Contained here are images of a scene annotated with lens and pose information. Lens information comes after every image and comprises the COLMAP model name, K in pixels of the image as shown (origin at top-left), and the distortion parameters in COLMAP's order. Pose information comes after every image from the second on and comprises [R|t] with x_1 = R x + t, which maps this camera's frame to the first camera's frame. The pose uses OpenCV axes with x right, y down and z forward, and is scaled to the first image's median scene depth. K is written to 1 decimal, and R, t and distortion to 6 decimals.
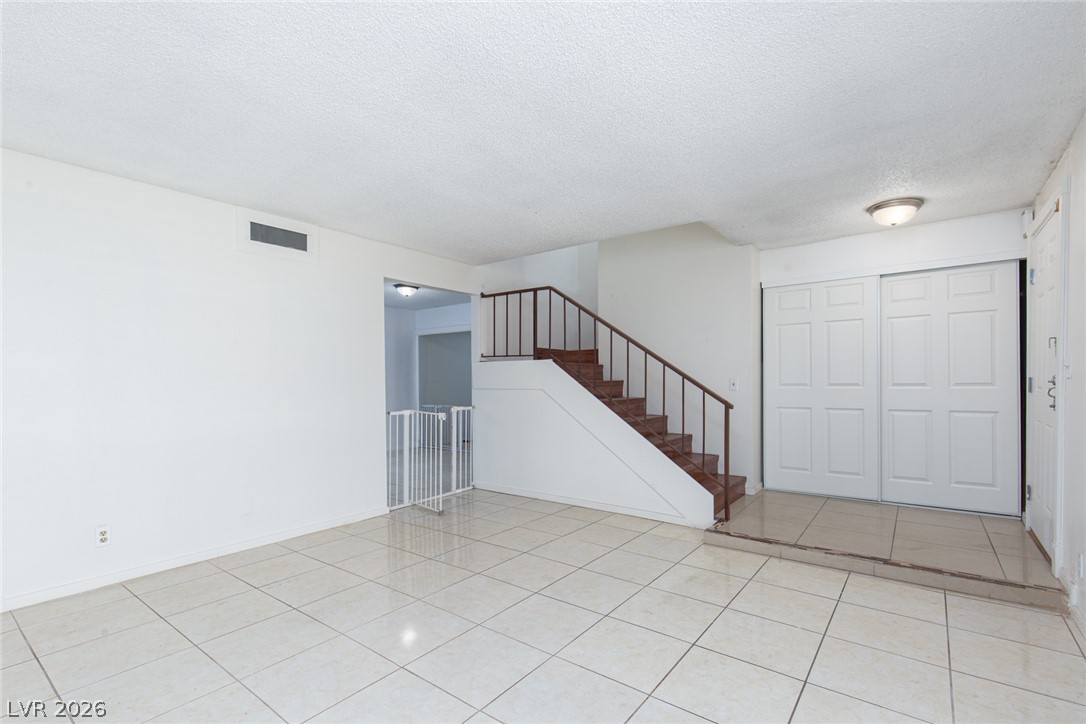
lens RADIAL K [[495.4, 0, 540.6], [0, 495.4, 383.2], [0, 0, 1]] dist [0.009084, -0.002199]
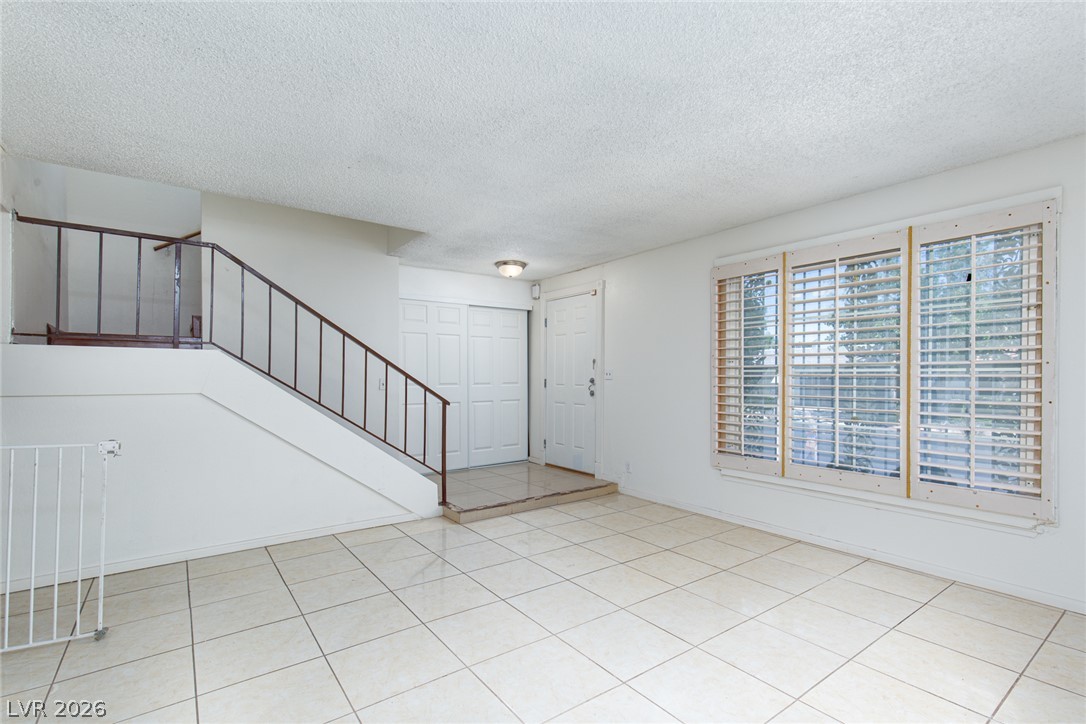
lens RADIAL K [[495.4, 0, 534.5], [0, 495.4, 376.2], [0, 0, 1]] dist [0.009084, -0.002199]
pose [[0.291532, 0.012025, 0.956486, -0.655279], [0.008688, 0.999846, -0.015218, 0.004955], [-0.956522, 0.012747, 0.291382, 0.472885]]
